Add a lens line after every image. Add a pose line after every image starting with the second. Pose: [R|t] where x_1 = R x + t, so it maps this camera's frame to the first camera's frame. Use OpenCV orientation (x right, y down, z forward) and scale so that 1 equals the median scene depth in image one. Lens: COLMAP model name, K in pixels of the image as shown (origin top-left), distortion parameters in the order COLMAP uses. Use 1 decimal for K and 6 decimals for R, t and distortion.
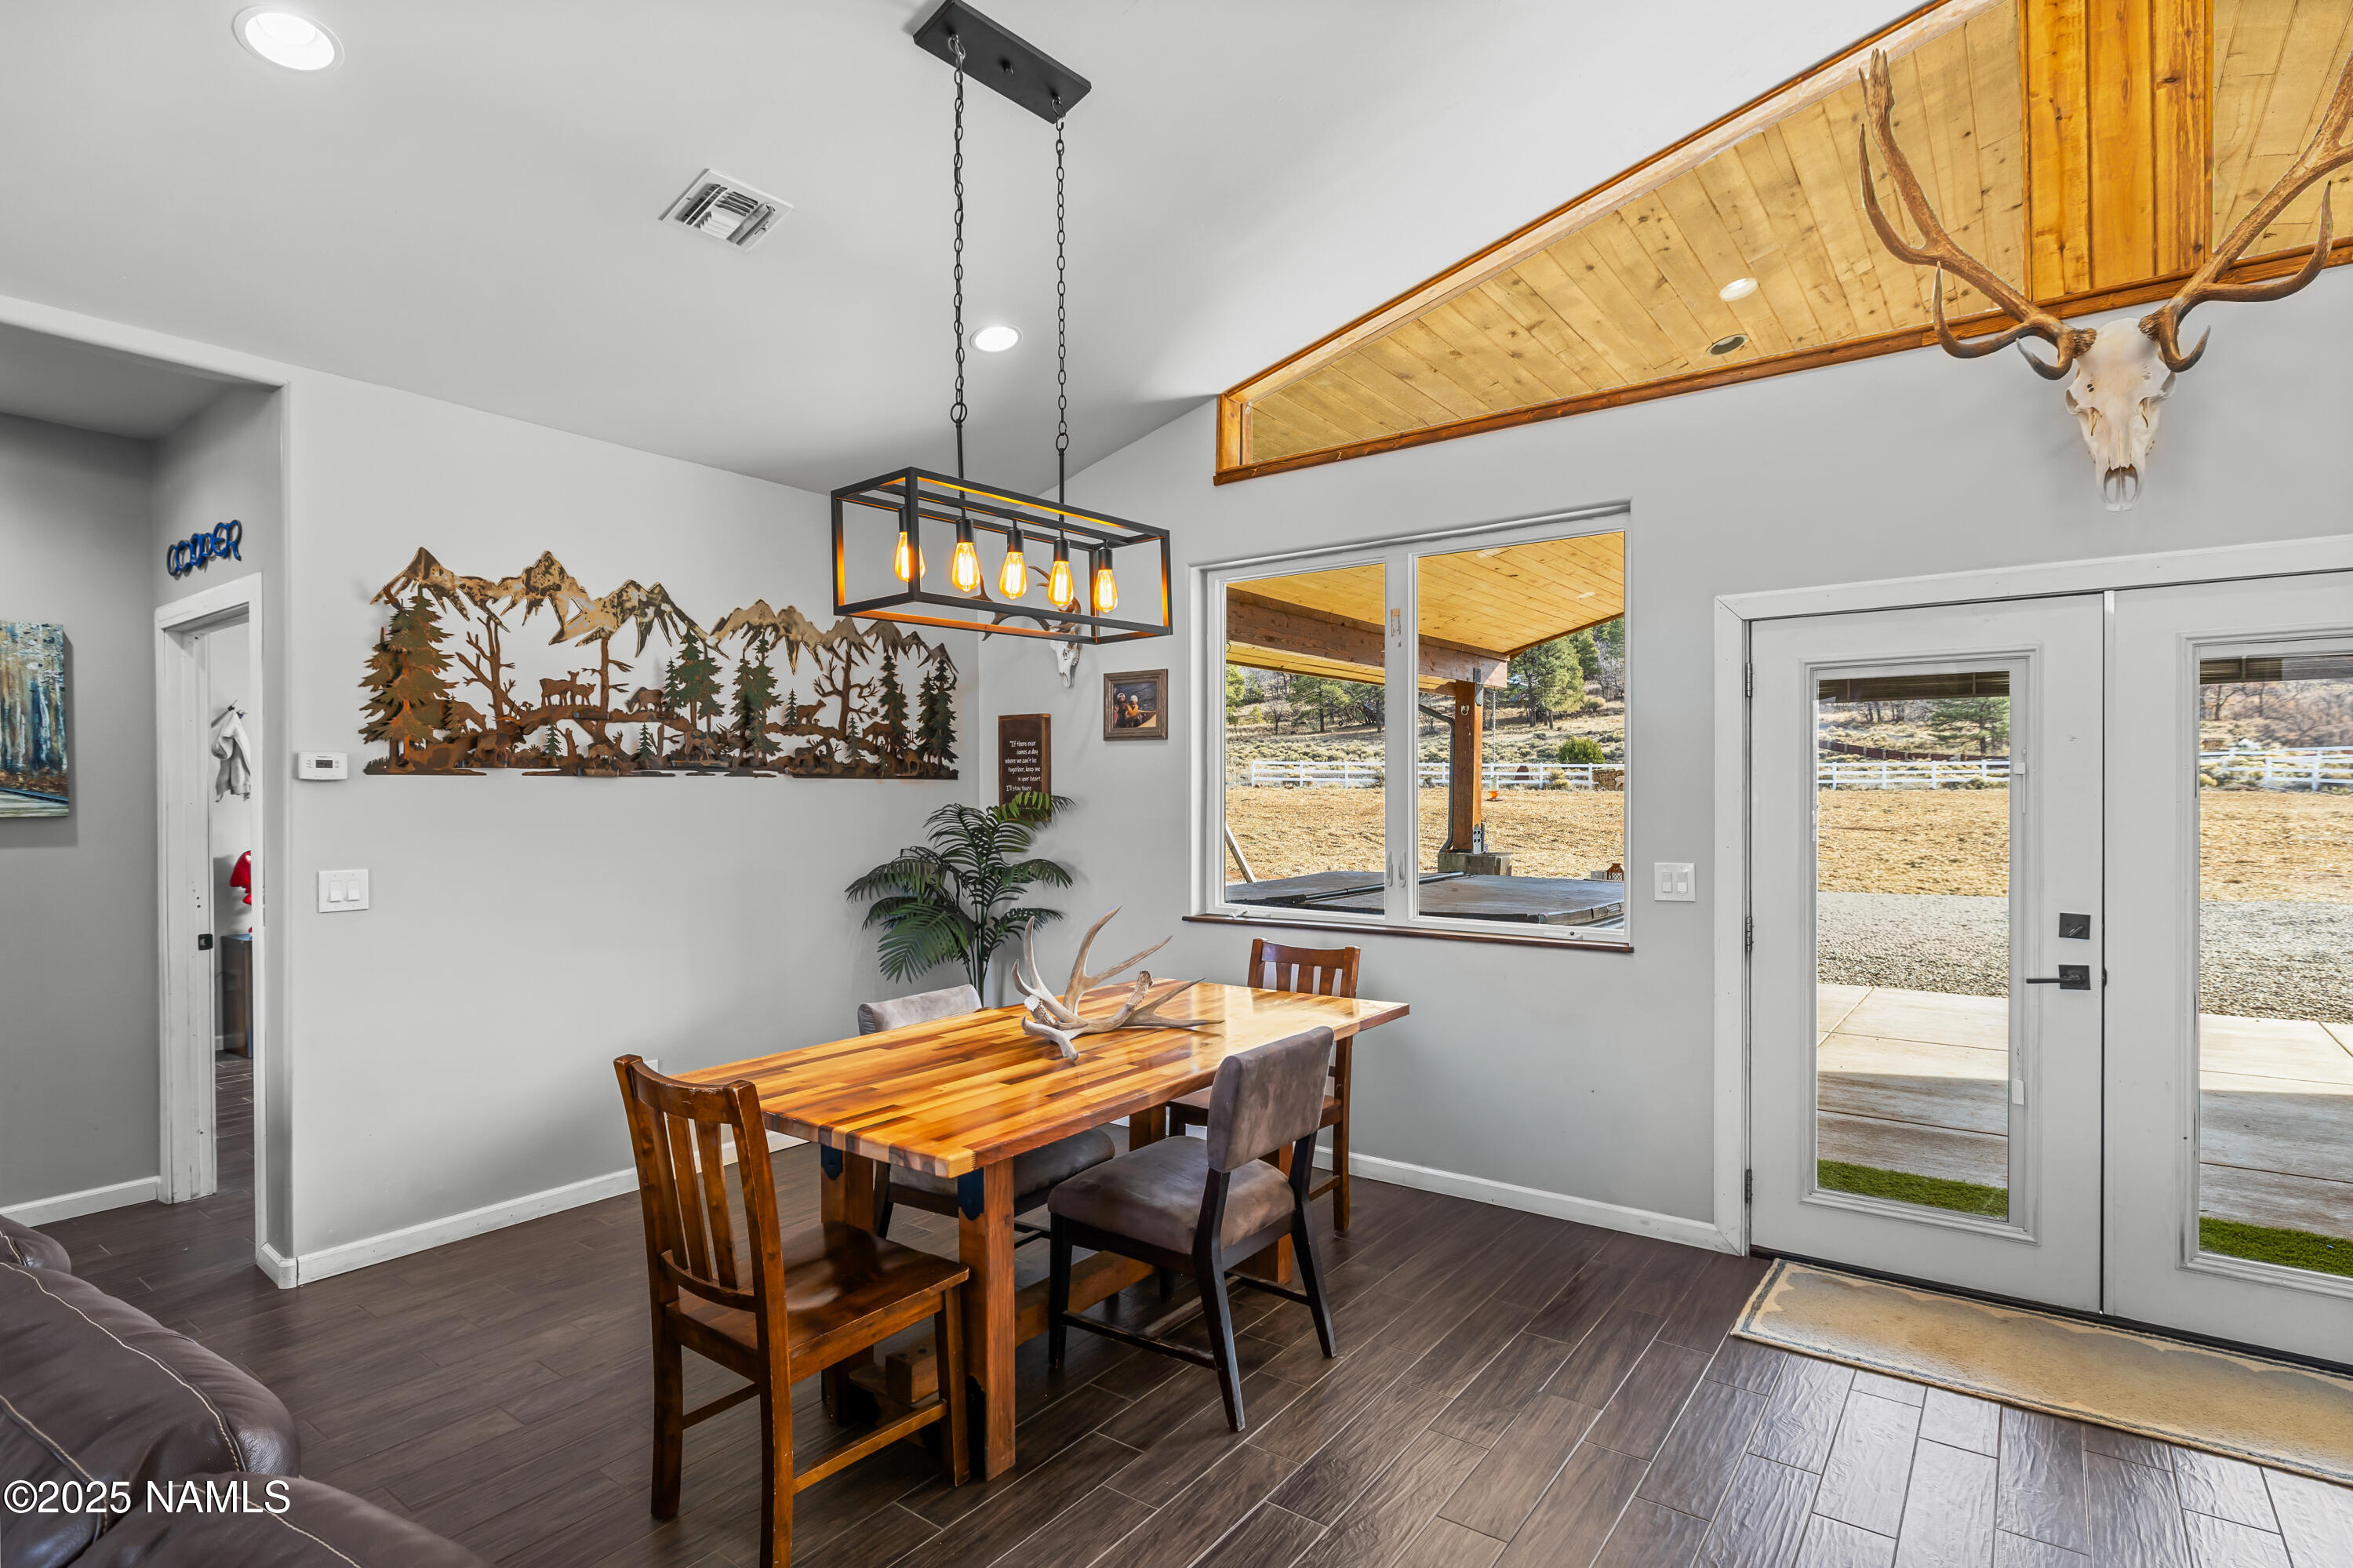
lens RADIAL K [[1185.6, 0, 1183.9], [0, 1185.6, 802.1], [0, 0, 1]] dist [-0.000746, 0.000523]
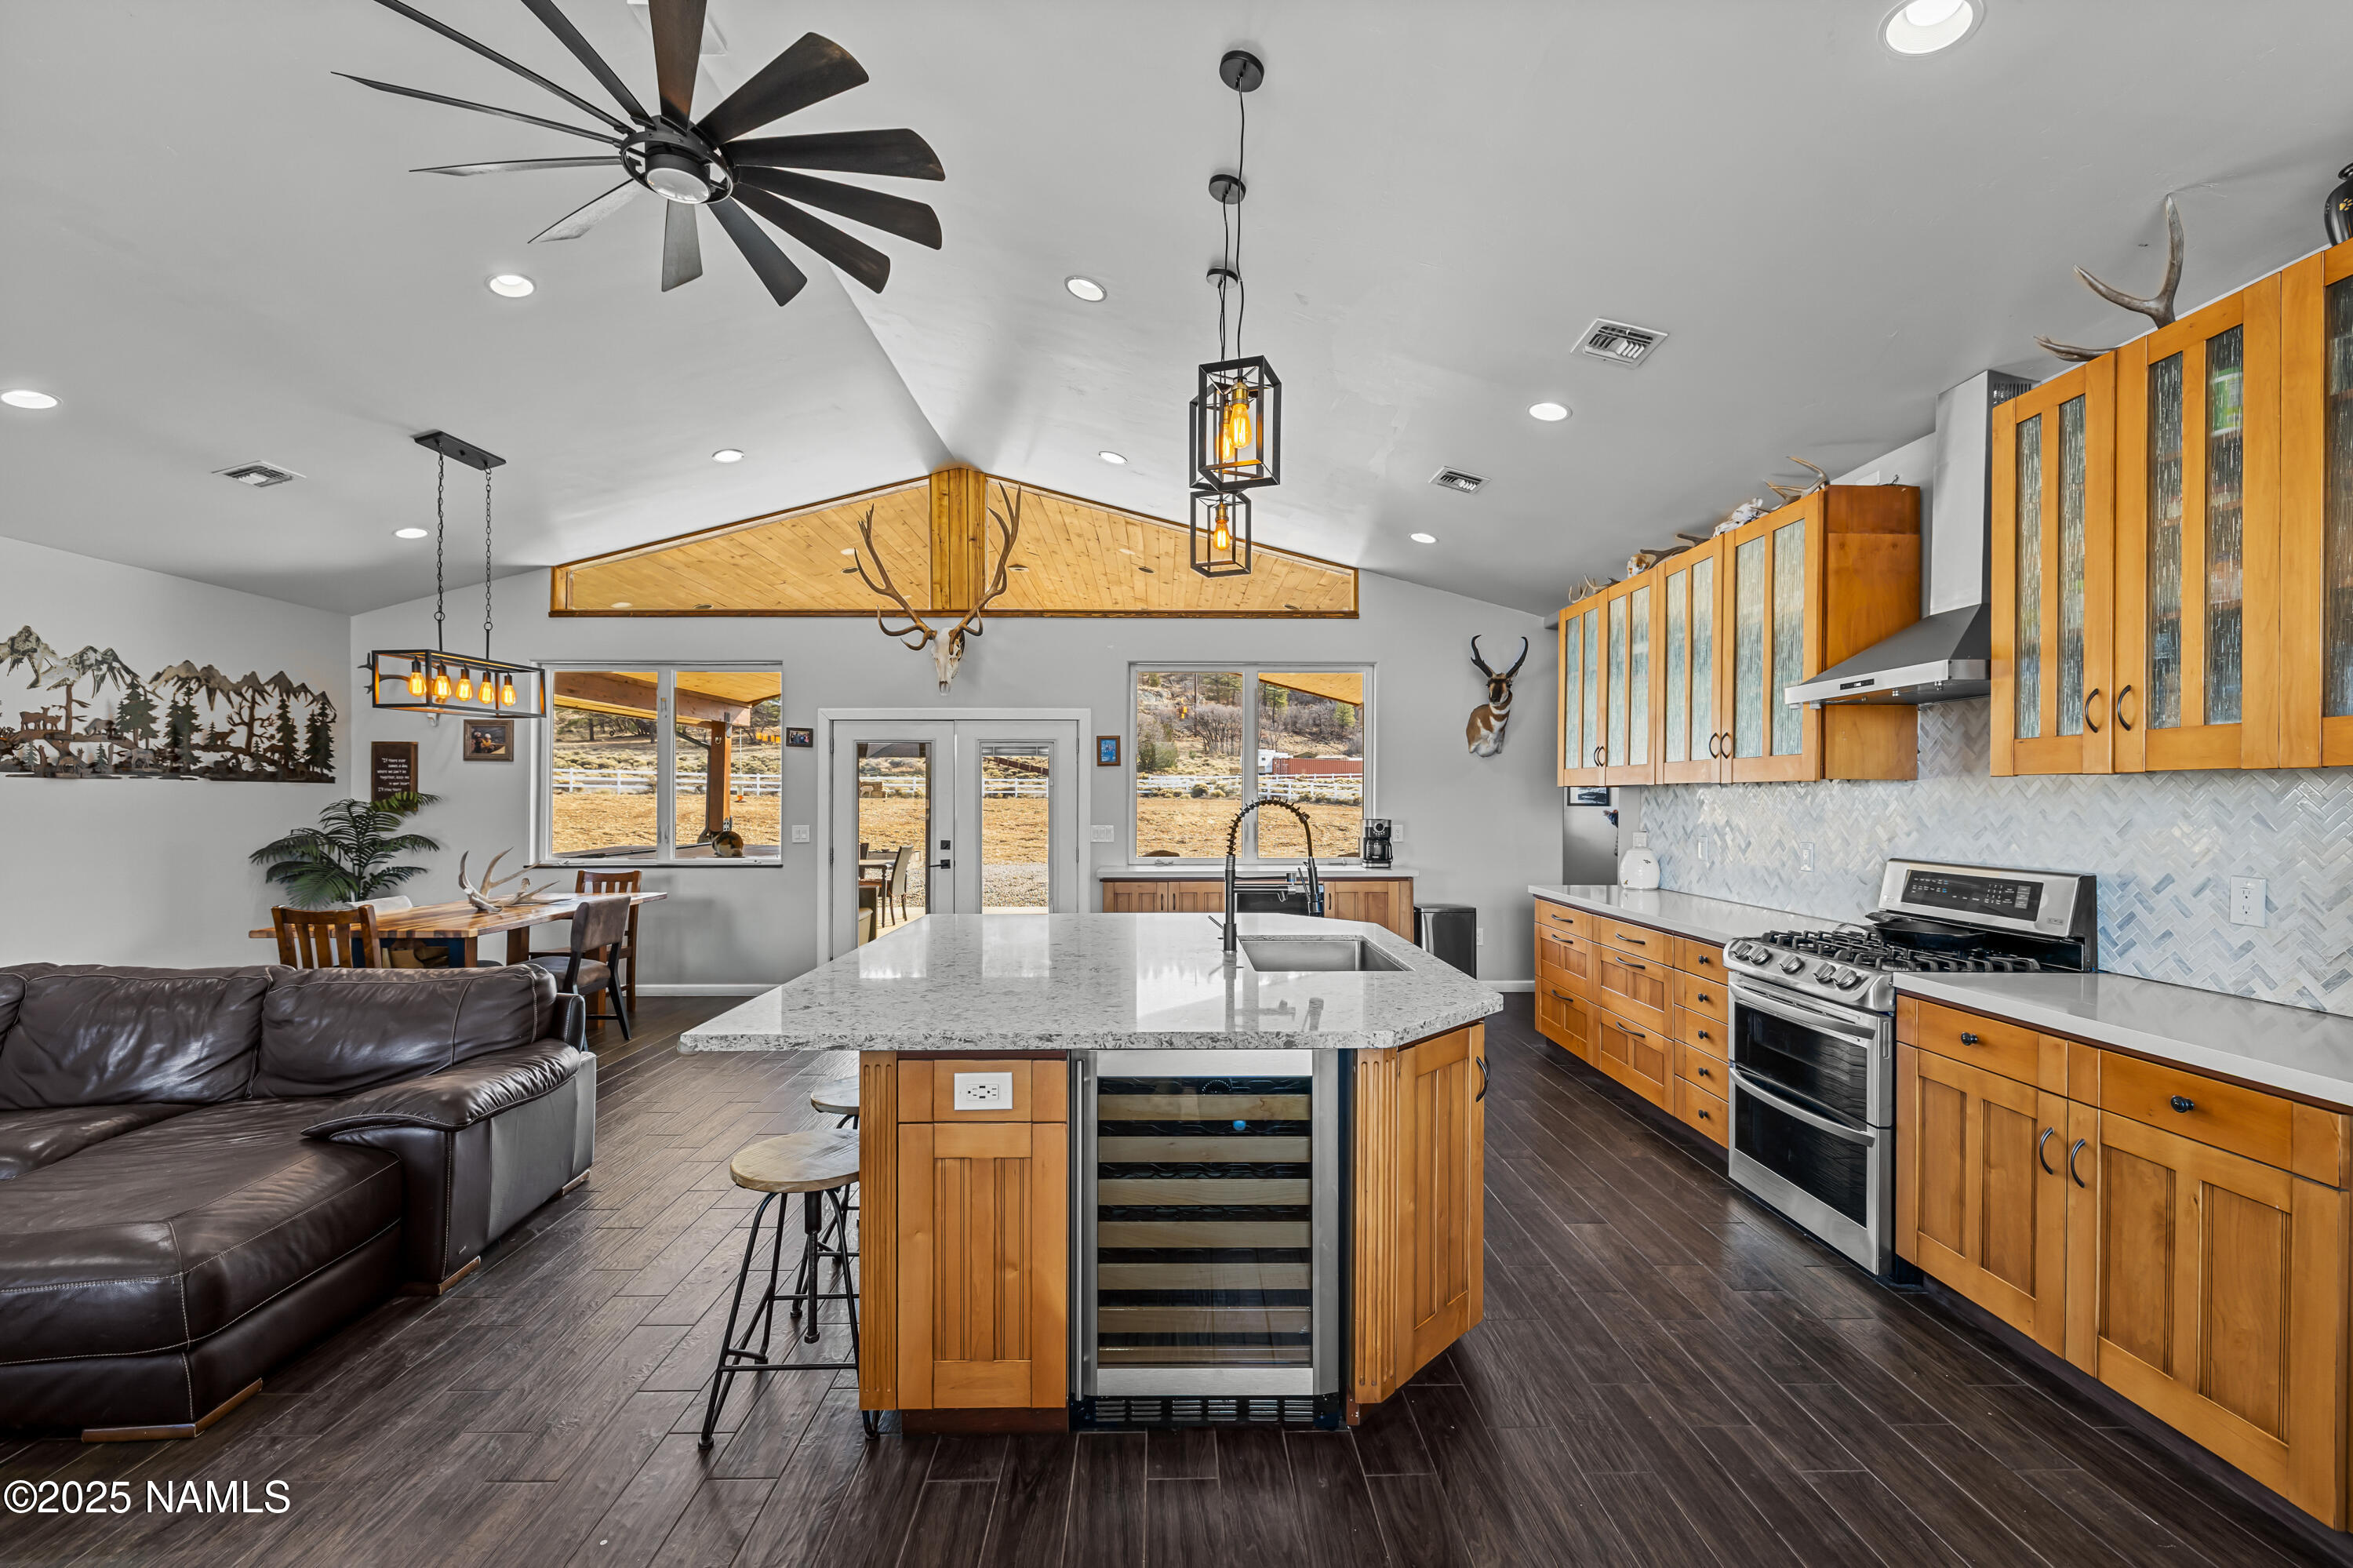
lens RADIAL K [[989.7, 0, 1184.1], [0, 989.7, 793.5], [0, 0, 1]] dist [0.000379, 0.000017]
pose [[0.792000, 0.008136, 0.610467, -0.121455], [0.000531, 0.999902, -0.014015, 0.013671], [-0.610521, 0.011424, 0.791918, -0.724957]]
